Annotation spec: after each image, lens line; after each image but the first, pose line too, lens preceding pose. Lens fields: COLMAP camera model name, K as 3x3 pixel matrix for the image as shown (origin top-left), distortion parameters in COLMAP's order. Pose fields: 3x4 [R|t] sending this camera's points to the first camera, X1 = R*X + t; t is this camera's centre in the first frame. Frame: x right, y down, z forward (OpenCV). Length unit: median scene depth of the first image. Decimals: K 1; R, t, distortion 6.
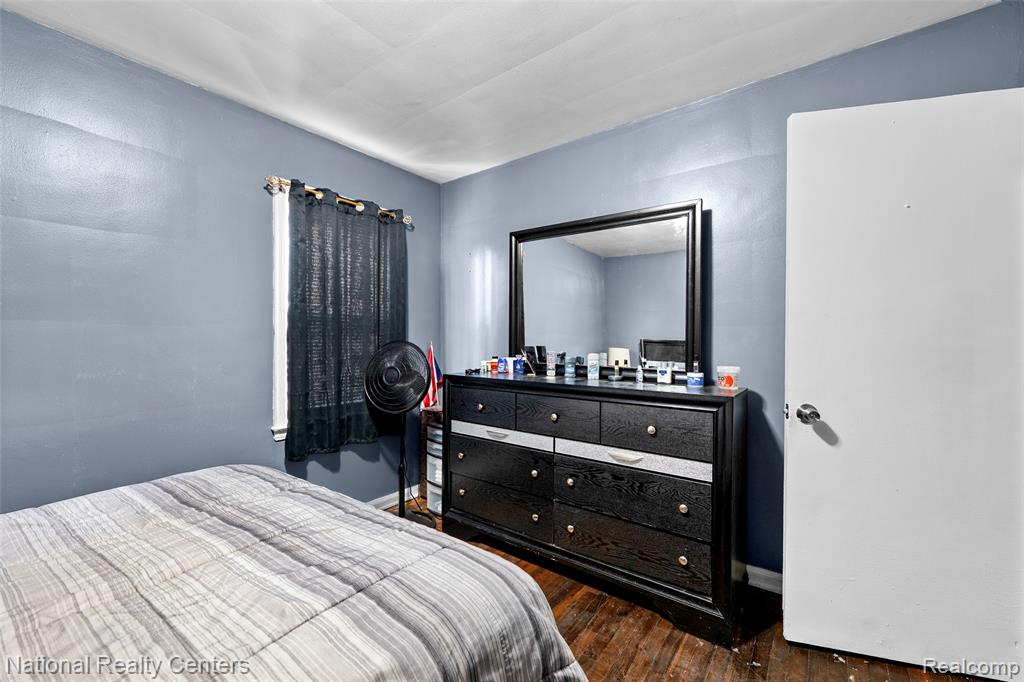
lens RADIAL K [[406.6, 0, 513.5], [0, 406.6, 339.7], [0, 0, 1]] dist [-0.003175, 0.000263]
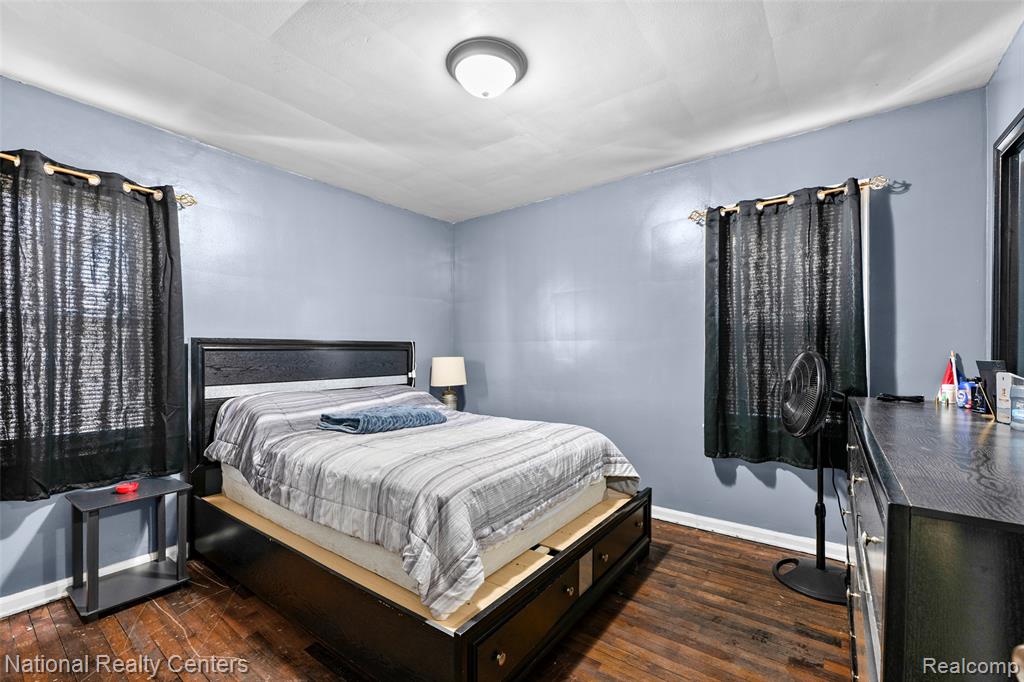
lens RADIAL K [[406.6, 0, 515.8], [0, 406.6, 343.9], [0, 0, 1]] dist [-0.003175, 0.000263]
pose [[0.002492, -0.003330, -0.999991, 0.517644], [-0.007983, 0.999963, -0.003350, -0.003444], [0.999965, 0.007991, 0.002466, 0.403740]]
